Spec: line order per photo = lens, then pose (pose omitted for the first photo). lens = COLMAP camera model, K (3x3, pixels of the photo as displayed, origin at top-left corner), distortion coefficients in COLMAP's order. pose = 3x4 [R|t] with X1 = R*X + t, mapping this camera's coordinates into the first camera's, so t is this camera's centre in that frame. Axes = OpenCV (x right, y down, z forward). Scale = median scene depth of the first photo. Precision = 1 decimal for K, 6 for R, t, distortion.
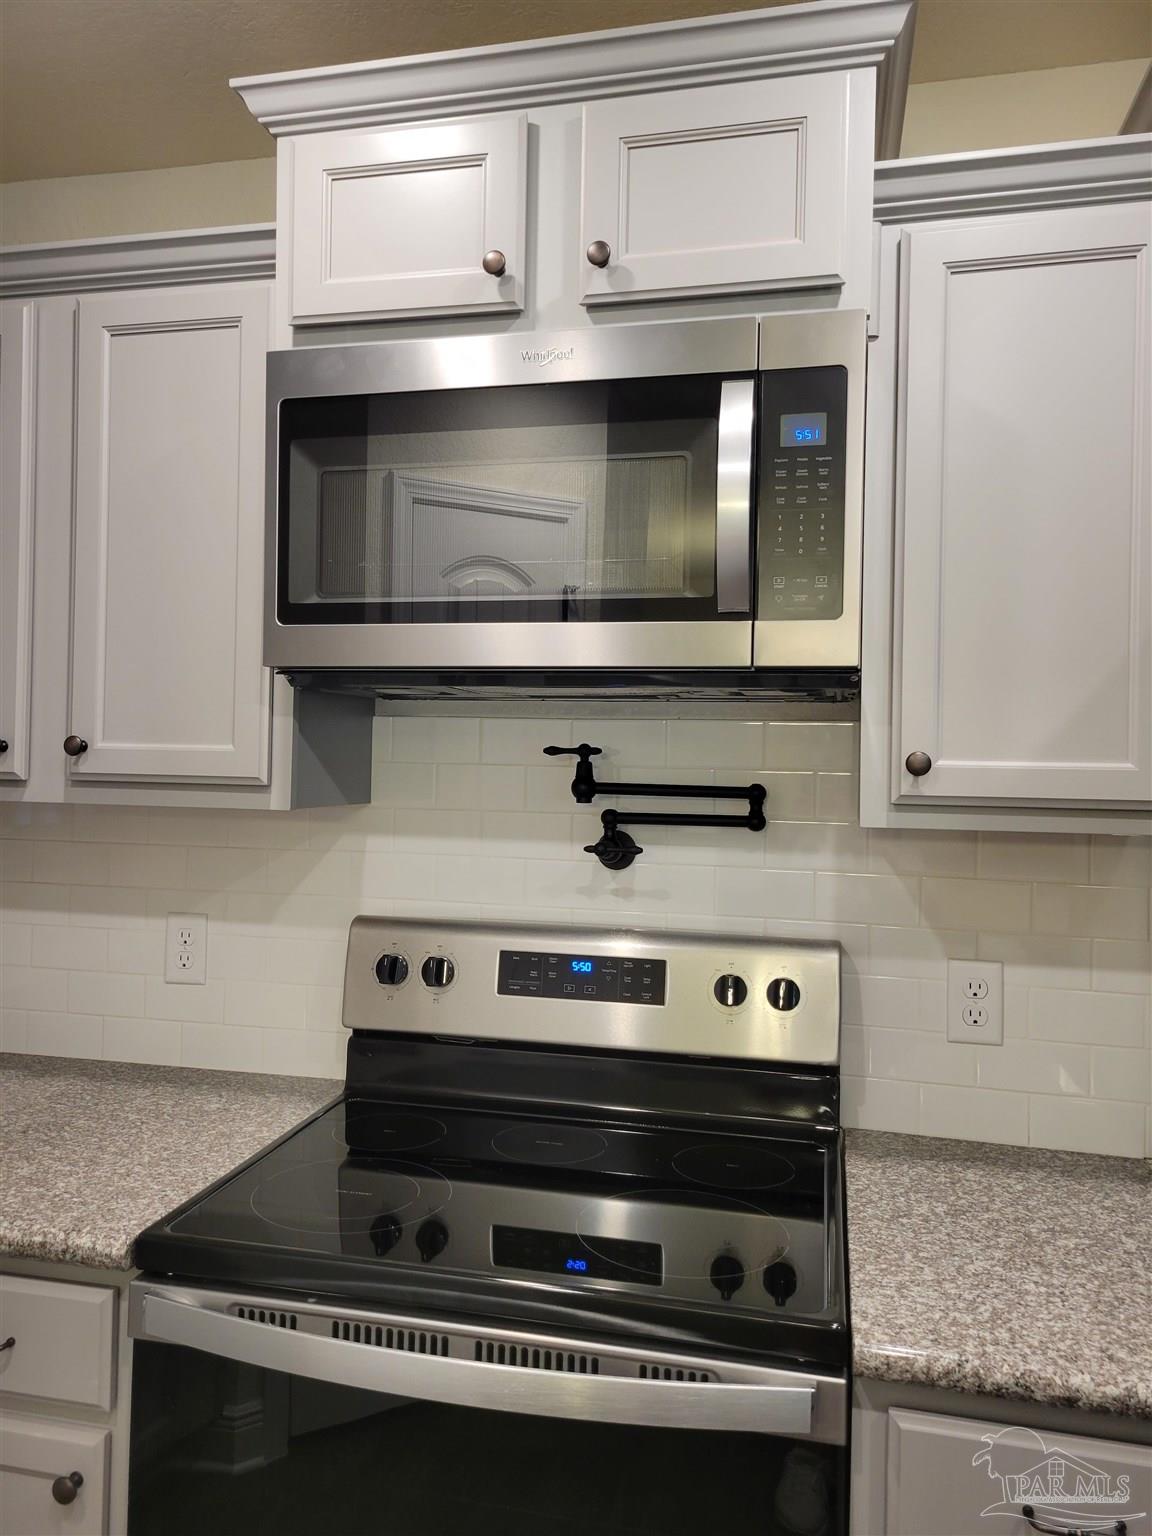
lens RADIAL K [[1167.1, 0, 539.2], [0, 1167.1, 743.9], [0, 0, 1]] dist [0.056023, -0.054807]
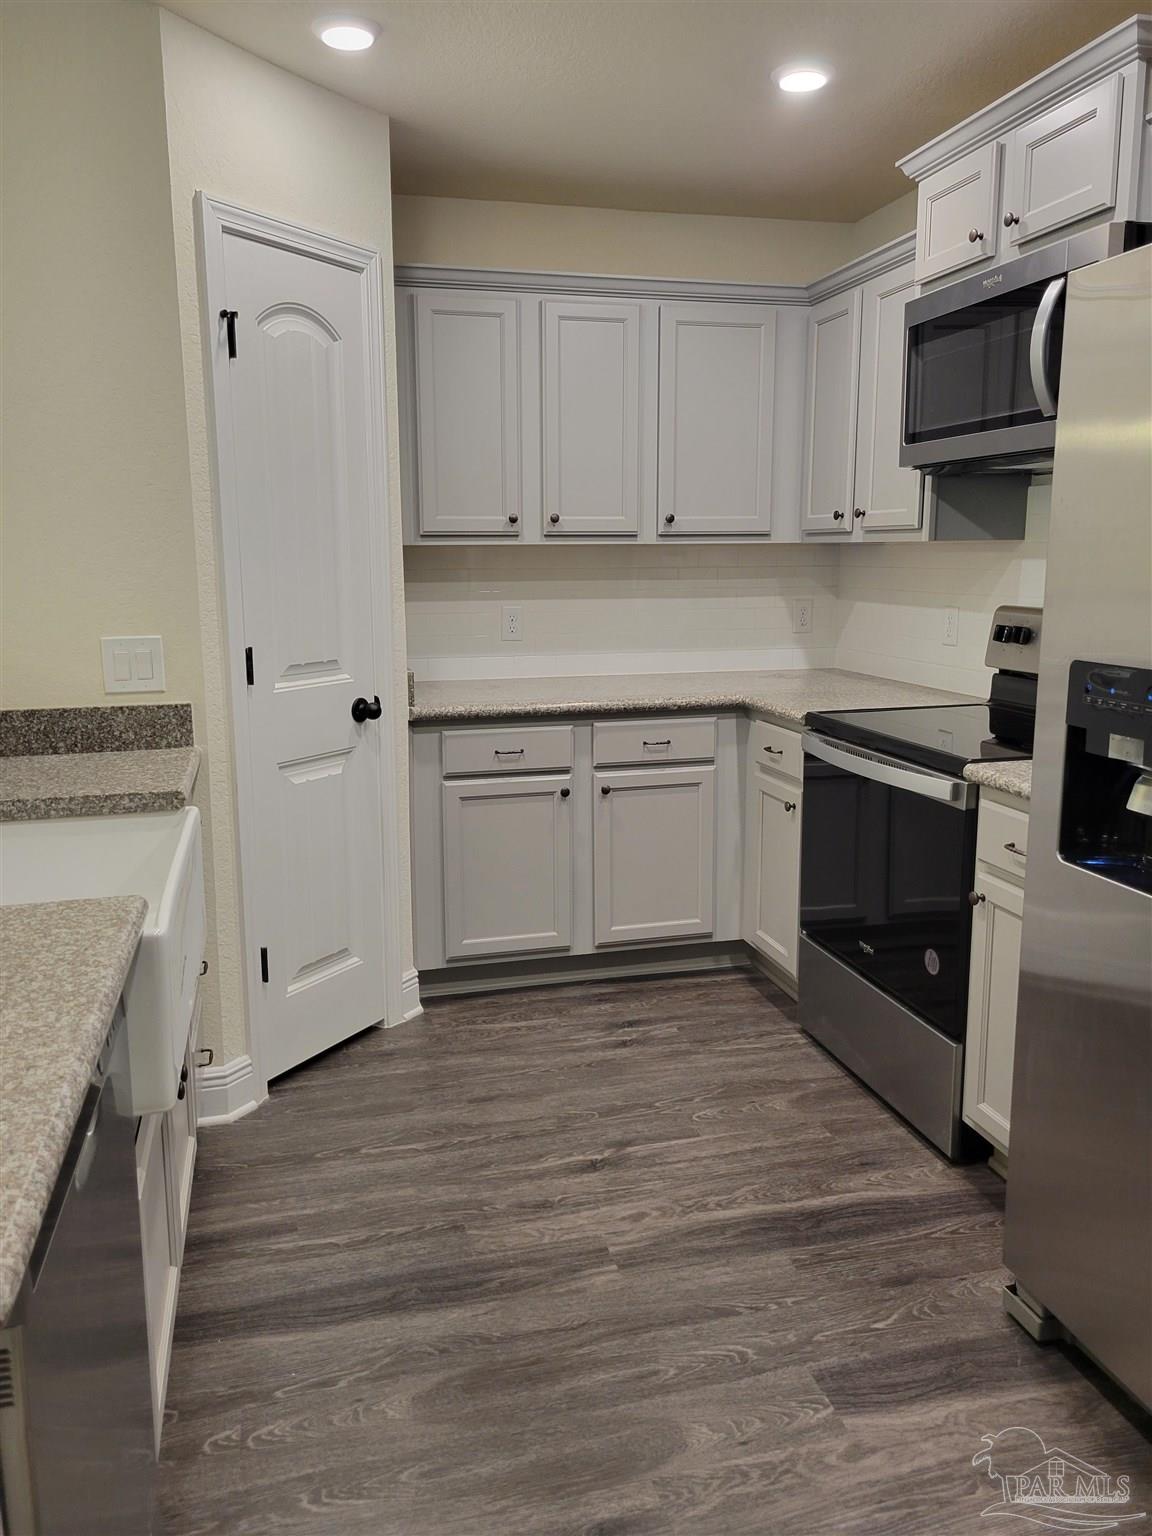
lens RADIAL K [[1167.1, 0, 572.0], [0, 1167.1, 764.5], [0, 0, 1]] dist [0.056023, -0.054807]
pose [[0.476103, 0.136579, -0.868719, 1.320918], [0.028940, 0.984897, 0.170706, 0.075360], [0.878913, -0.106414, 0.464960, -0.493700]]
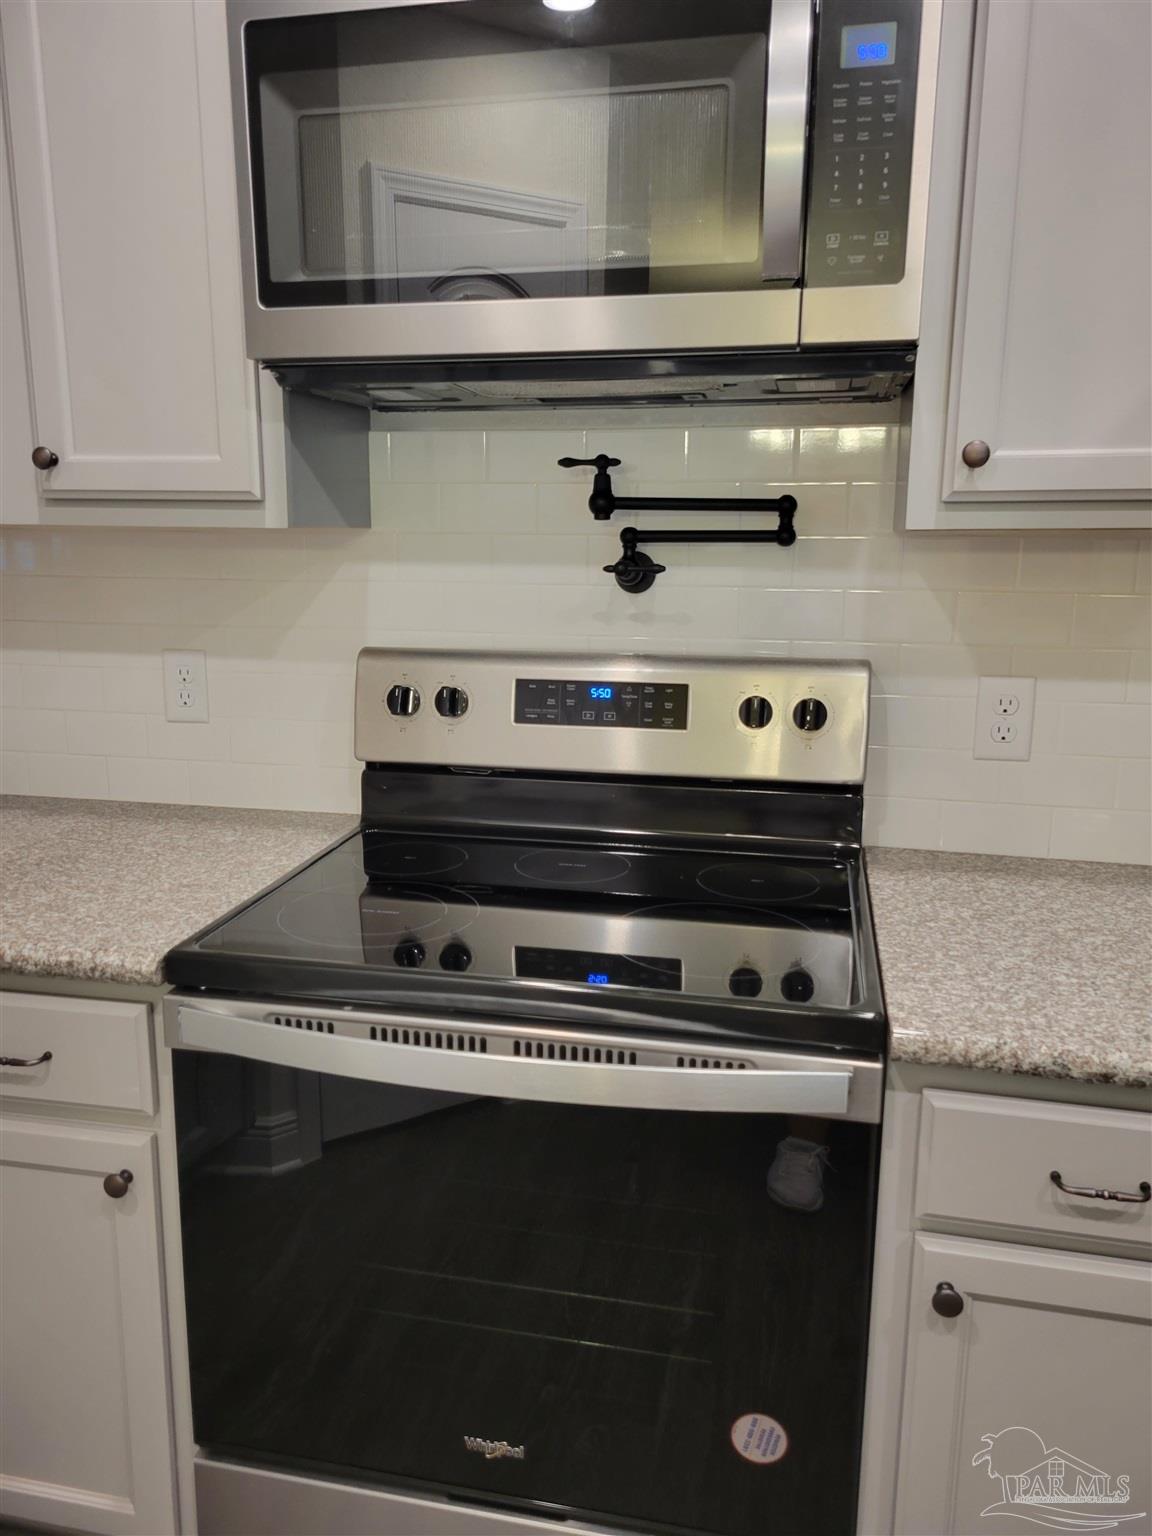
lens RADIAL K [[1167.1, 0, 550.9], [0, 1167.1, 765.2], [0, 0, 1]] dist [0.056023, -0.054807]
pose [[0.999631, -0.020352, 0.018004, -0.026718], [0.016021, 0.976606, 0.214440, 0.047014], [-0.021948, -0.214072, 0.976571, 0.053983]]
